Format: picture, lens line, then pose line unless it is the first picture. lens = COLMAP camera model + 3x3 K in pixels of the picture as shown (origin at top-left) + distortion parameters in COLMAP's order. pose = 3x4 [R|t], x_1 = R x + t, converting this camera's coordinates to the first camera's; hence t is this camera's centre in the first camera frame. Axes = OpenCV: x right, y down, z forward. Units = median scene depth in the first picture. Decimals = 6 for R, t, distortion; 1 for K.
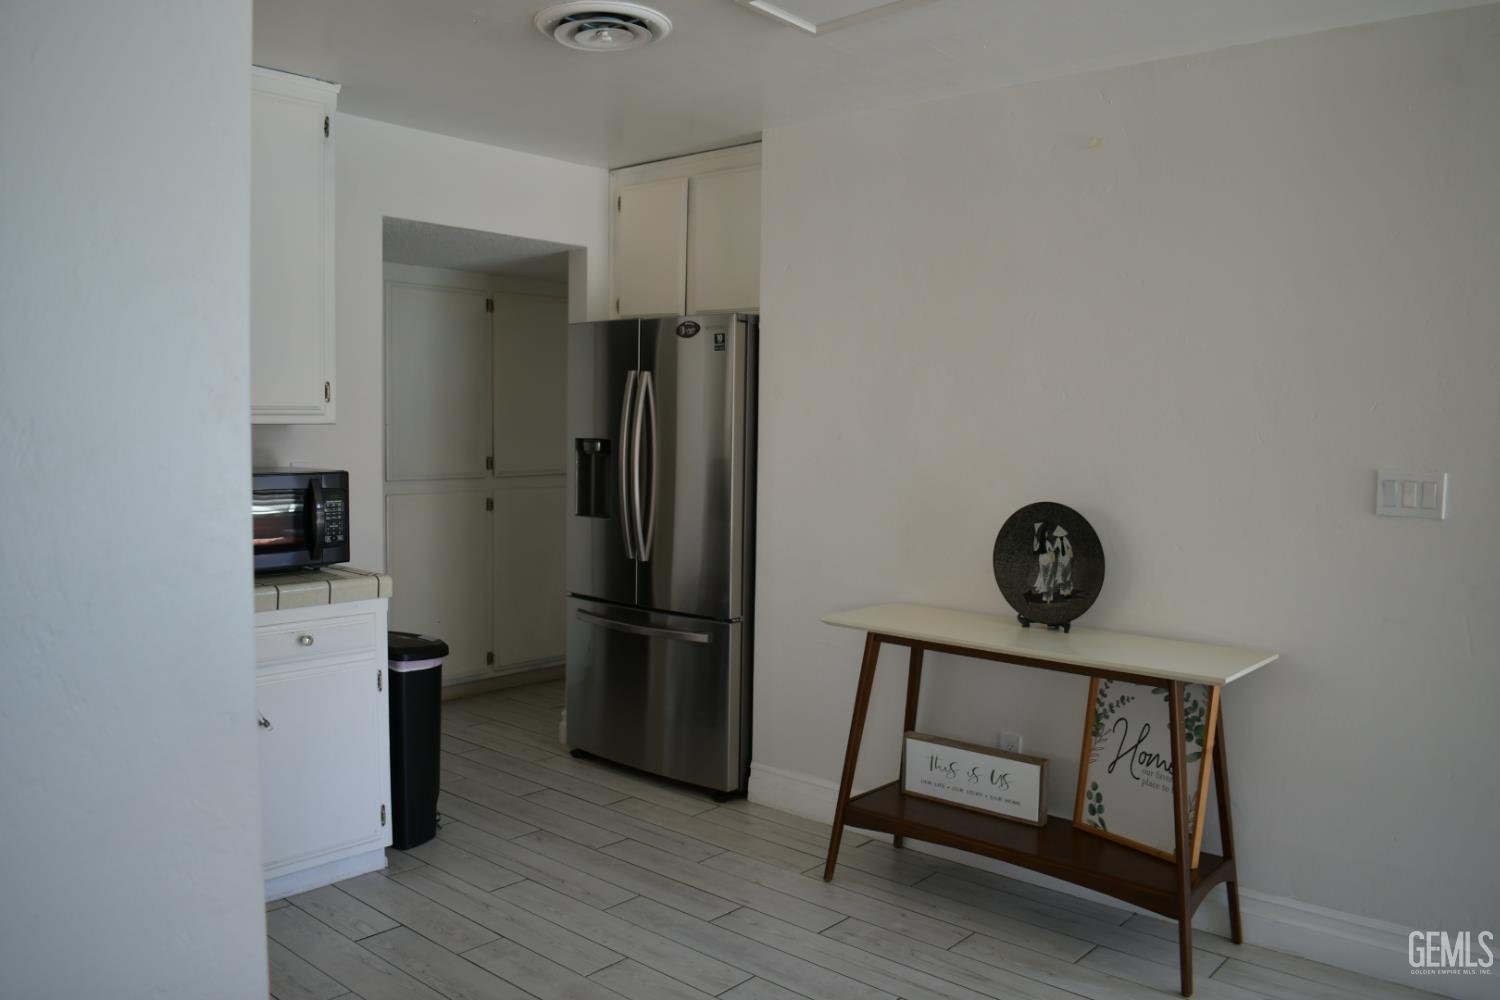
lens RADIAL K [[1167.4, 0, 755.0], [0, 1167.4, 504.6], [0, 0, 1]] dist [-0.089735, 0.002912]
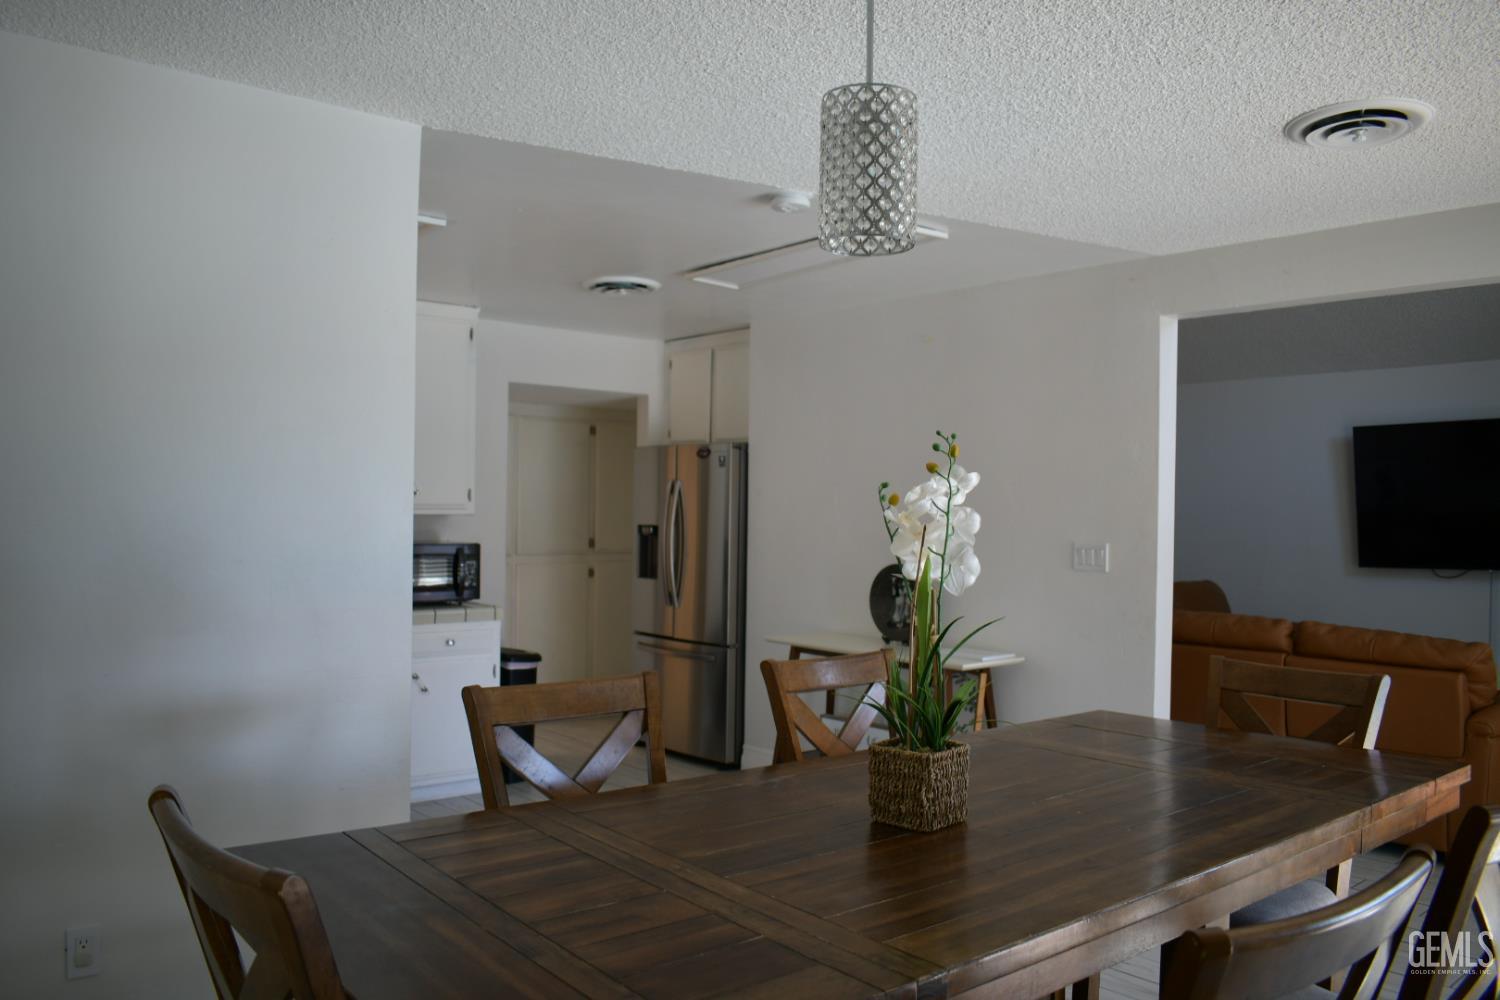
lens RADIAL K [[1167.4, 0, 755.0], [0, 1167.4, 504.6], [0, 0, 1]] dist [-0.089735, 0.002912]
pose [[0.989772, -0.001376, -0.142650, 0.266280], [-0.009658, 0.997013, -0.076628, 0.038056], [0.142329, 0.077222, 0.986802, -0.569839]]
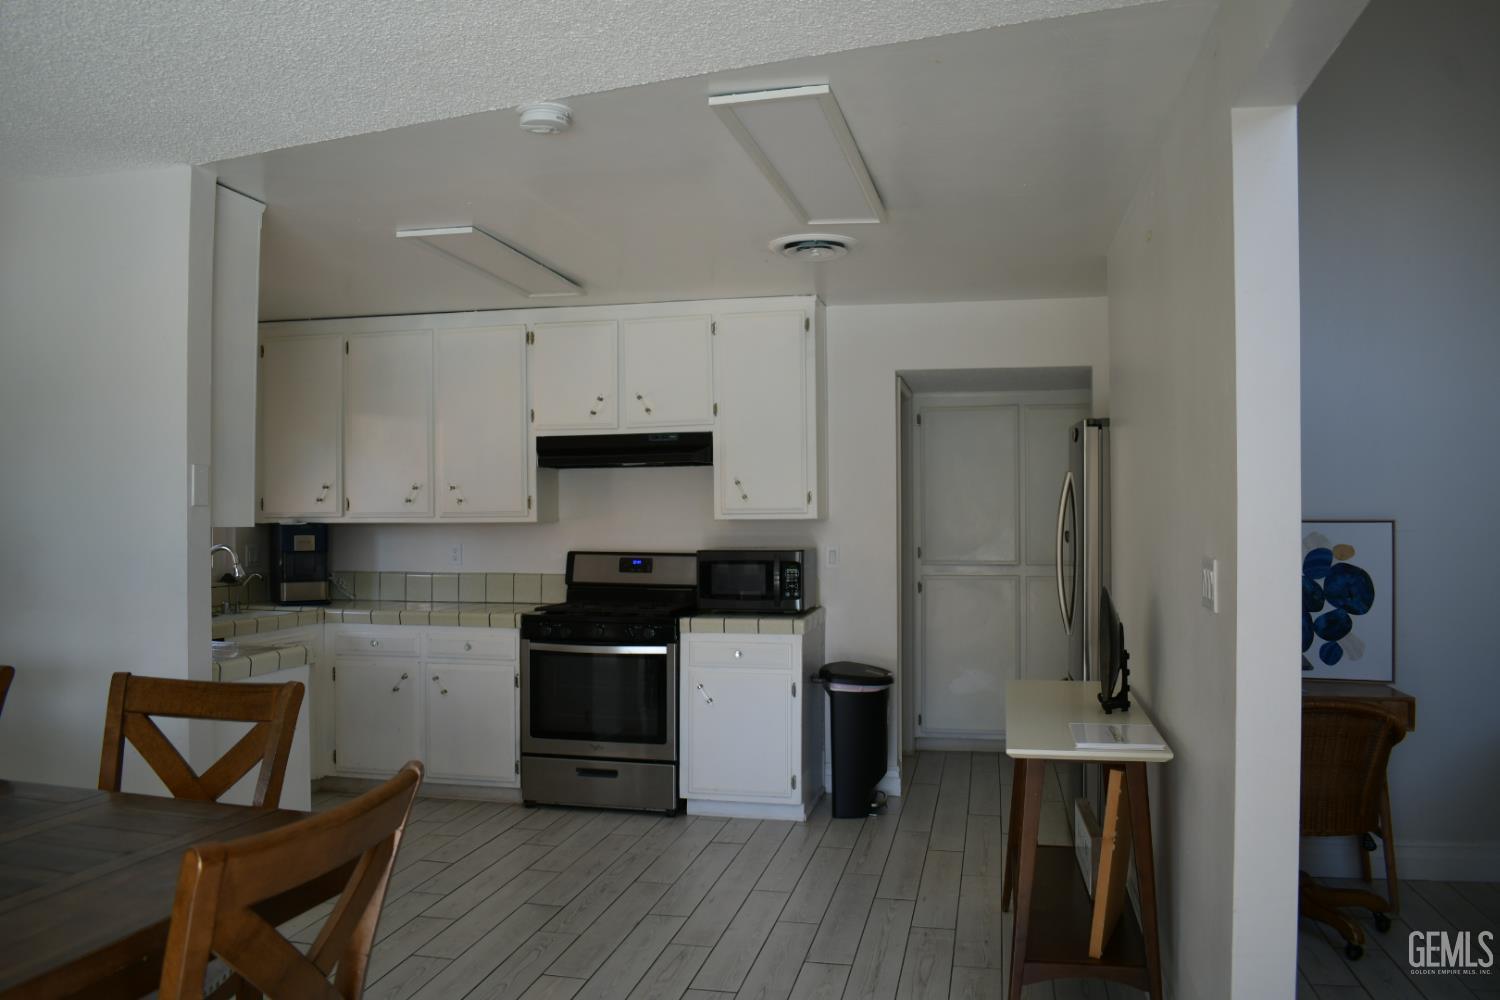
lens RADIAL K [[1167.4, 0, 755.0], [0, 1167.4, 504.6], [0, 0, 1]] dist [-0.089735, 0.002912]
pose [[0.486470, -0.022454, -0.873409, 0.934562], [-0.050517, 0.997274, -0.053776, -0.003260], [0.872236, 0.070282, 0.484009, 0.198245]]
